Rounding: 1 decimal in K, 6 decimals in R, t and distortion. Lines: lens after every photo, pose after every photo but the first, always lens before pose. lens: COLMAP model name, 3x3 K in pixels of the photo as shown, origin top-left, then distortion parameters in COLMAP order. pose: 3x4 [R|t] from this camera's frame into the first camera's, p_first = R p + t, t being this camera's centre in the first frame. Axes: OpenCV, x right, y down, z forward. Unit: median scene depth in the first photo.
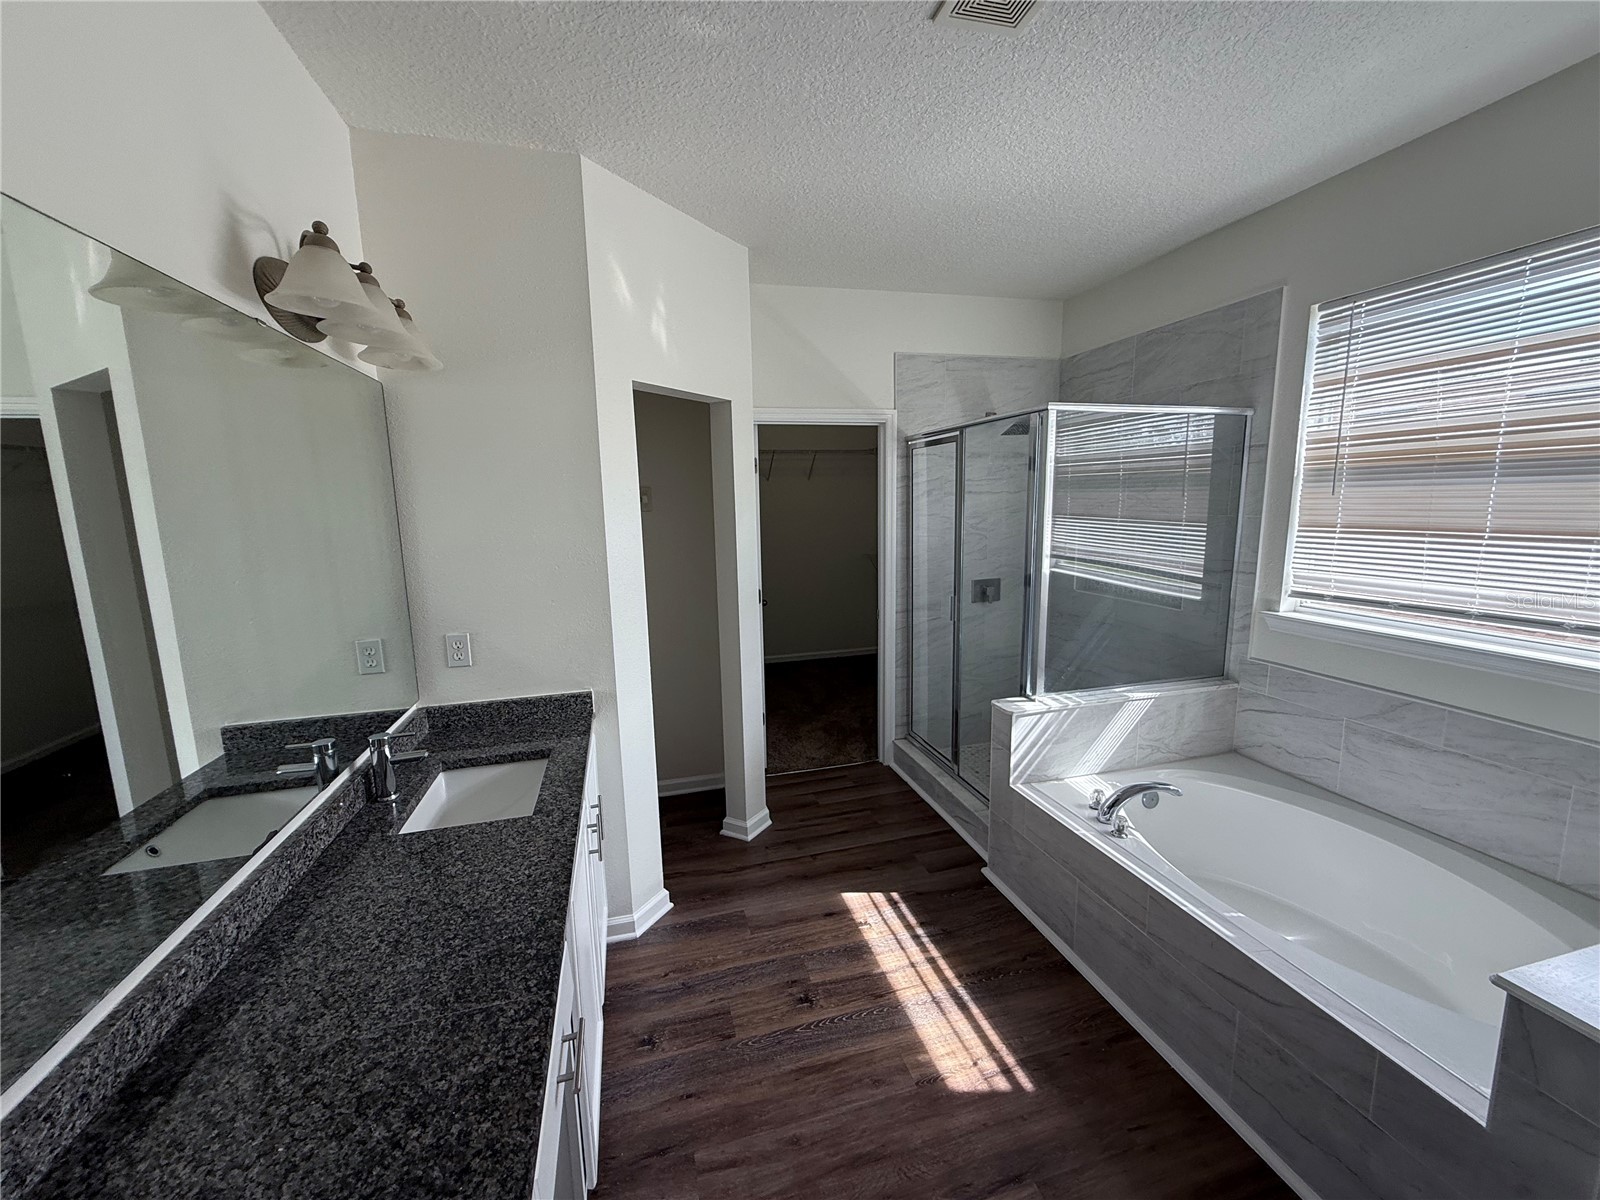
lens RADIAL K [[638.8, 0, 796.5], [0, 638.8, 602.9], [0, 0, 1]] dist [-0.000365, -0.000267]
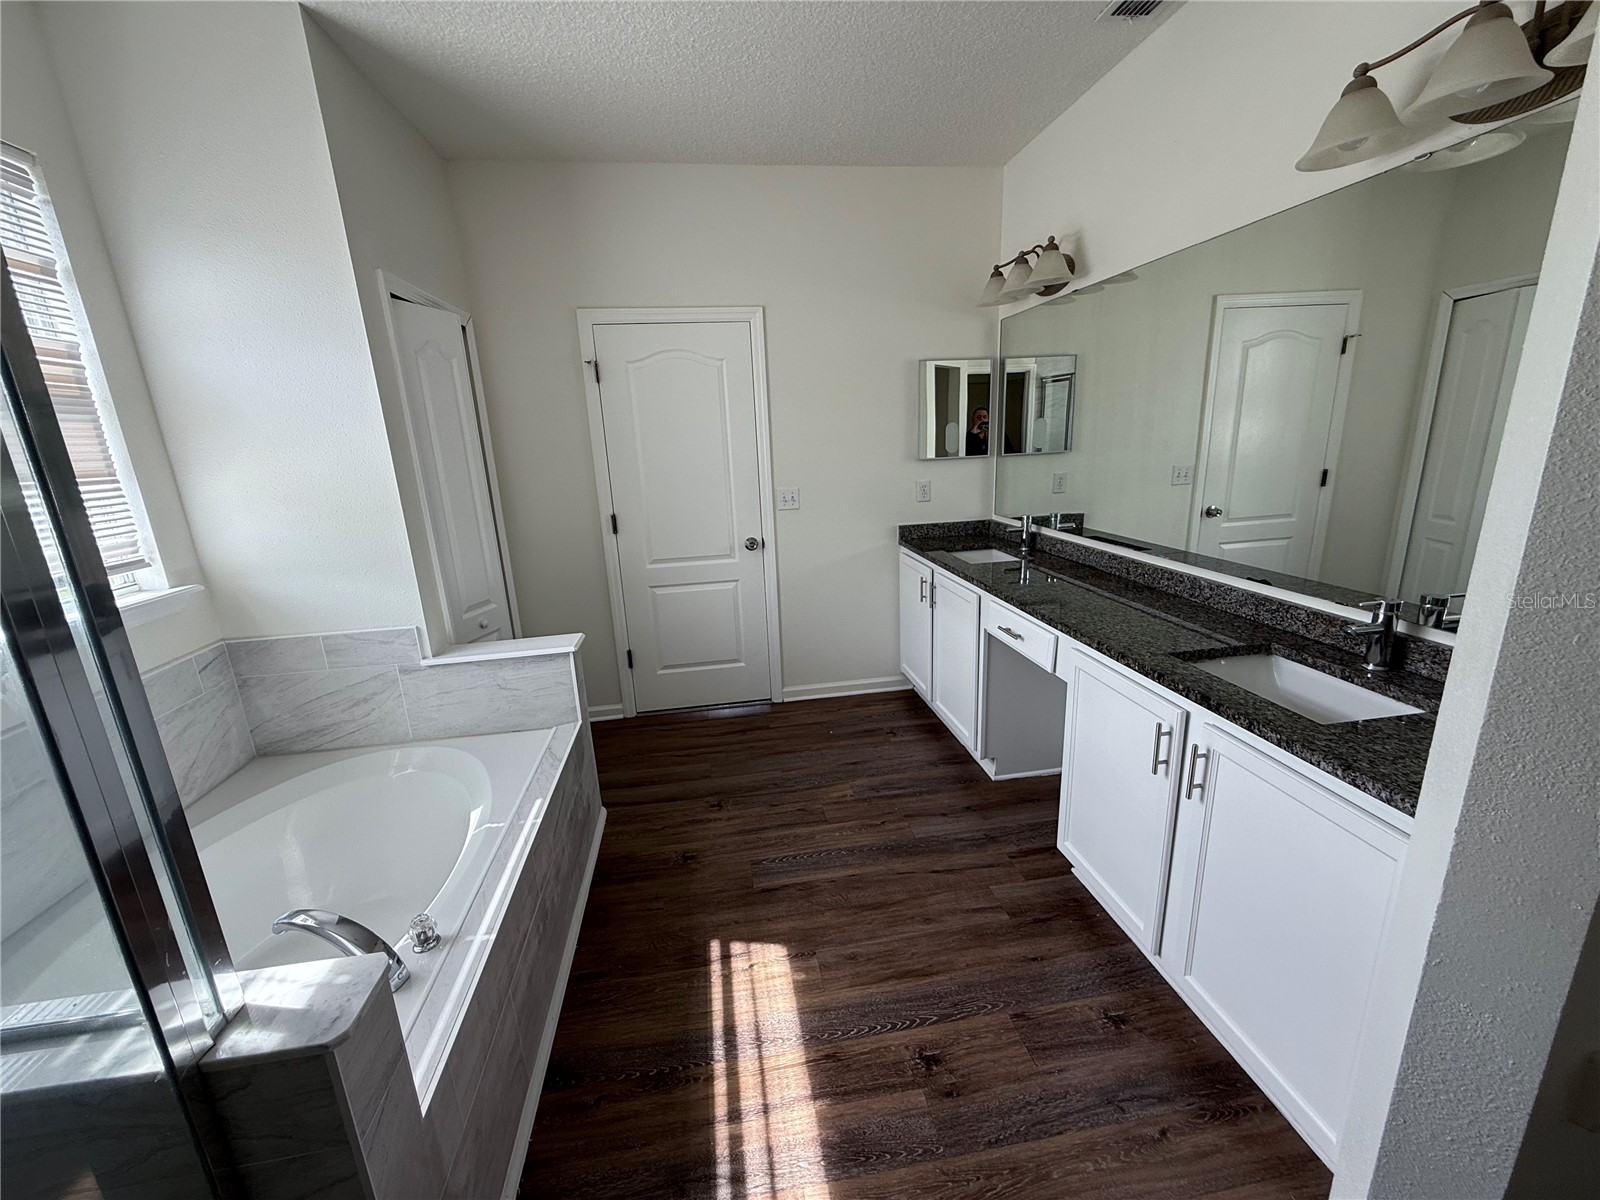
lens RADIAL K [[638.8, 0, 790.9], [0, 638.8, 598.7], [0, 0, 1]] dist [-0.000365, -0.000267]
pose [[-0.989926, 0.039641, 0.135926, 0.054076], [0.090673, 0.914815, 0.393562, -0.185192], [-0.108746, 0.401922, -0.909194, 1.559521]]
